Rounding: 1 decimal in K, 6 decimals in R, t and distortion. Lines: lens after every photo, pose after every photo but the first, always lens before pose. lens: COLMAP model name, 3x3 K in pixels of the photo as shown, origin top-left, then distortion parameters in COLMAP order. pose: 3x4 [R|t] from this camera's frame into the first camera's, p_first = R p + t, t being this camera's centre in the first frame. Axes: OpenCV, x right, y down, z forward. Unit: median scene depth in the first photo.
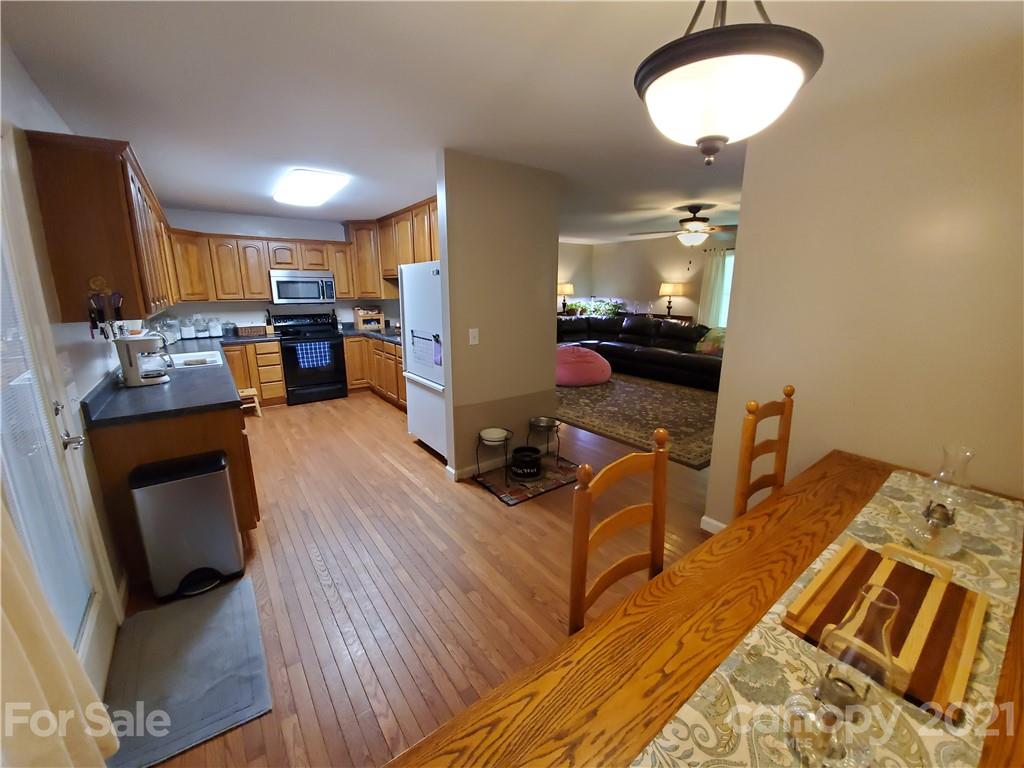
lens RADIAL K [[406.4, 0, 507.7], [0, 406.4, 383.5], [0, 0, 1]] dist [-0.010452, -0.002577]
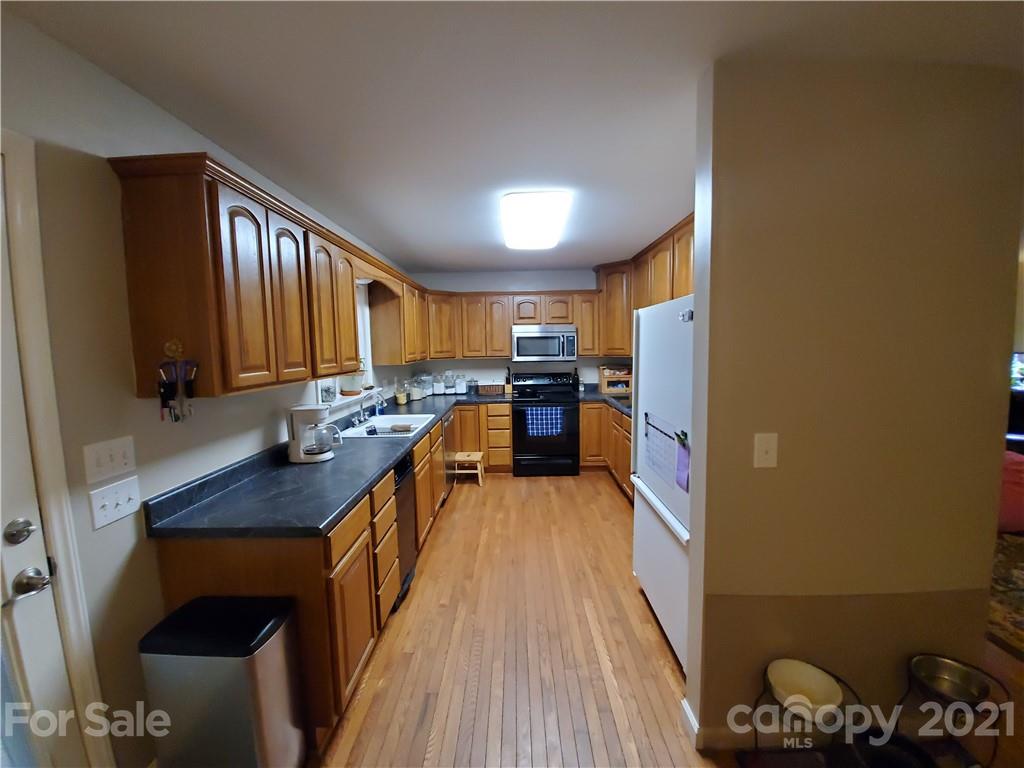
lens RADIAL K [[406.4, 0, 511.7], [0, 406.4, 381.7], [0, 0, 1]] dist [-0.010452, -0.002577]
pose [[0.798063, 0.040776, -0.601193, -0.025435], [-0.119011, 0.988721, -0.090923, -0.071351], [0.590704, 0.144111, 0.793915, 0.288007]]
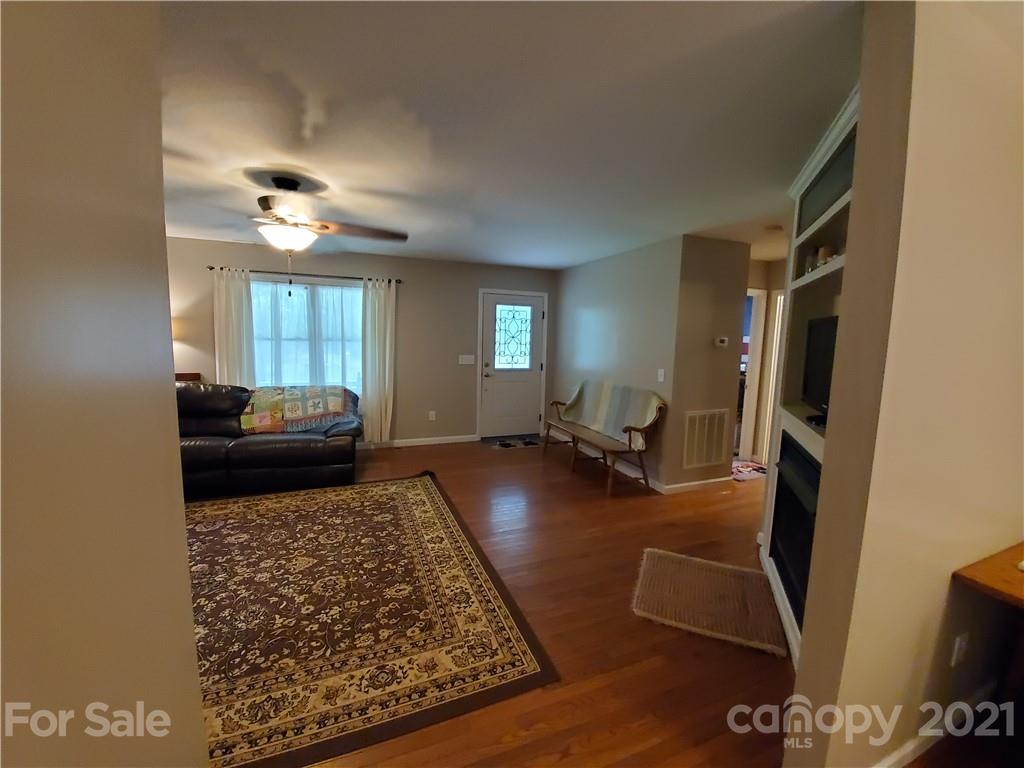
lens RADIAL K [[406.4, 0, 509.2], [0, 406.4, 380.8], [0, 0, 1]] dist [-0.010452, -0.002577]
pose [[0.265301, -0.100256, 0.958939, 0.001008], [0.200136, 0.978643, 0.046946, -0.132083], [-0.943165, 0.179464, 0.279700, 0.580553]]
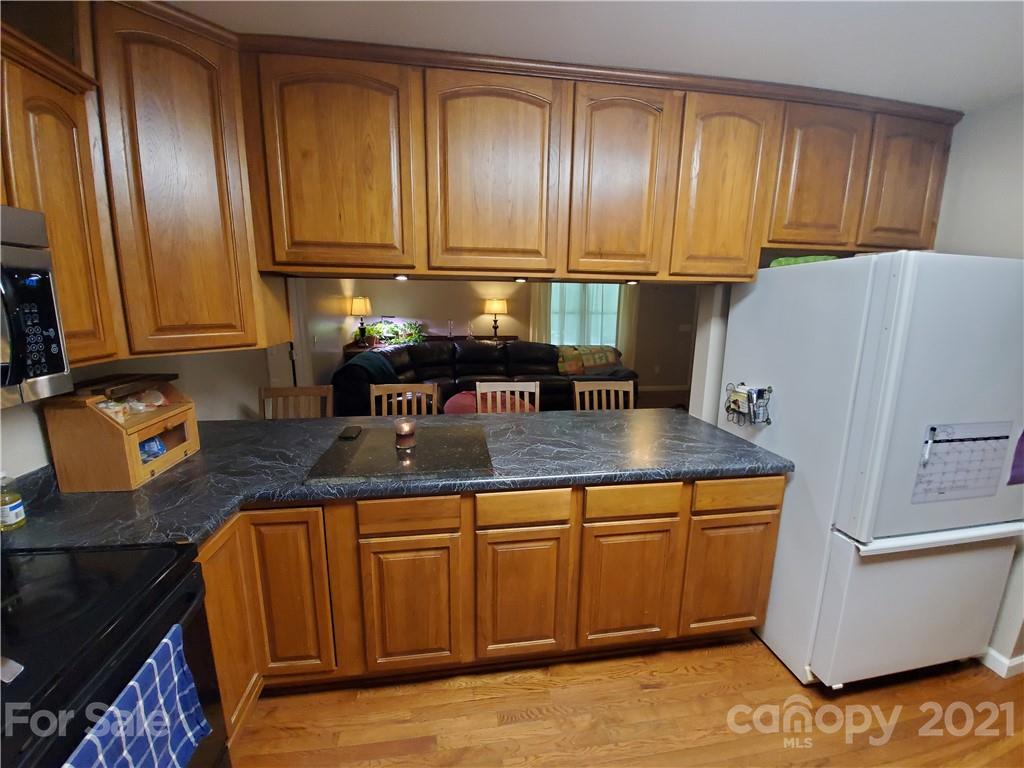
lens RADIAL K [[406.4, 0, 516.0], [0, 406.4, 383.7], [0, 0, 1]] dist [-0.010452, -0.002577]
pose [[0.447086, -0.164254, 0.879281, -0.537095], [0.189295, 0.978106, 0.086465, -0.203133], [-0.874232, 0.127786, 0.468390, 0.851043]]
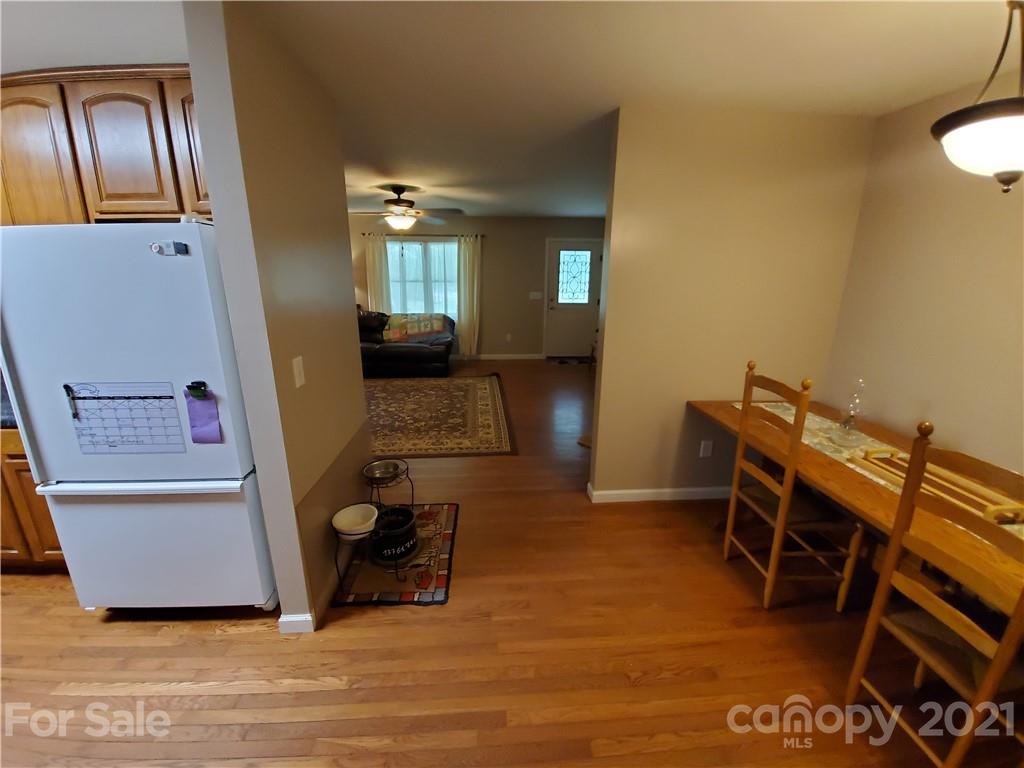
lens RADIAL K [[406.4, 0, 507.8], [0, 406.4, 381.9], [0, 0, 1]] dist [-0.010452, -0.002577]
pose [[0.543881, -0.216665, 0.810709, -0.233470], [0.187719, 0.973024, 0.134109, -0.075297], [-0.817897, 0.079246, 0.569882, 0.283763]]
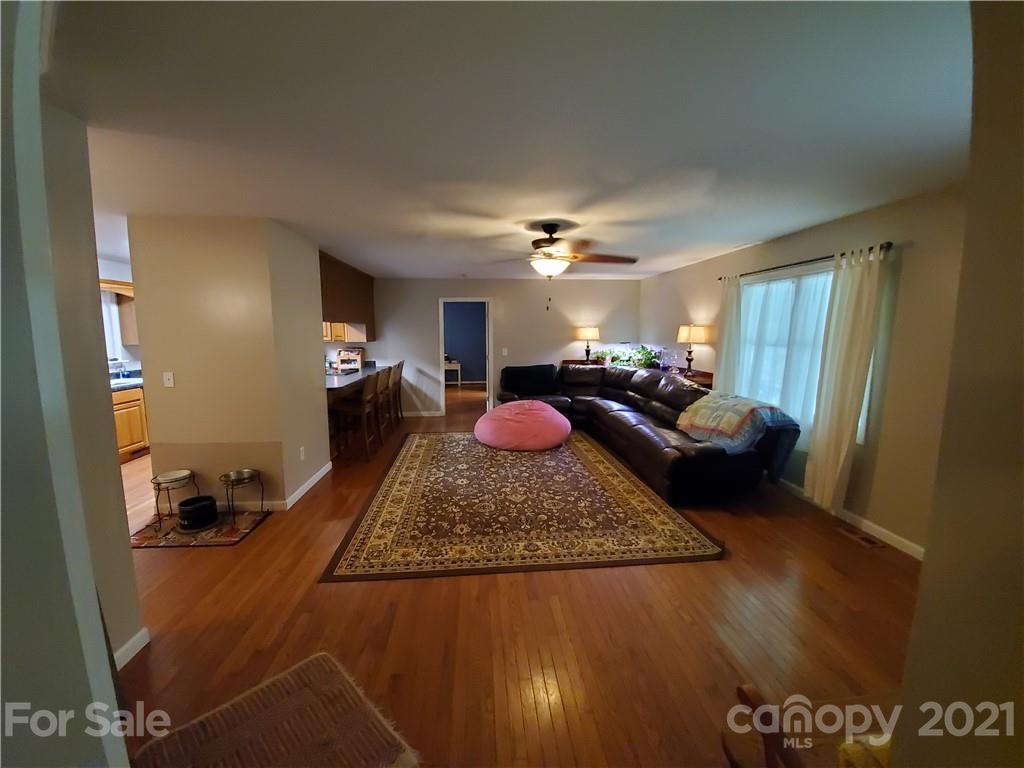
lens RADIAL K [[406.4, 0, 512.3], [0, 406.4, 384.8], [0, 0, 1]] dist [-0.010452, -0.002577]
pose [[0.846192, 0.072363, -0.527941, 0.764536], [-0.123278, 0.990444, -0.061835, -0.091364], [0.518422, 0.117408, 0.847027, 0.359001]]
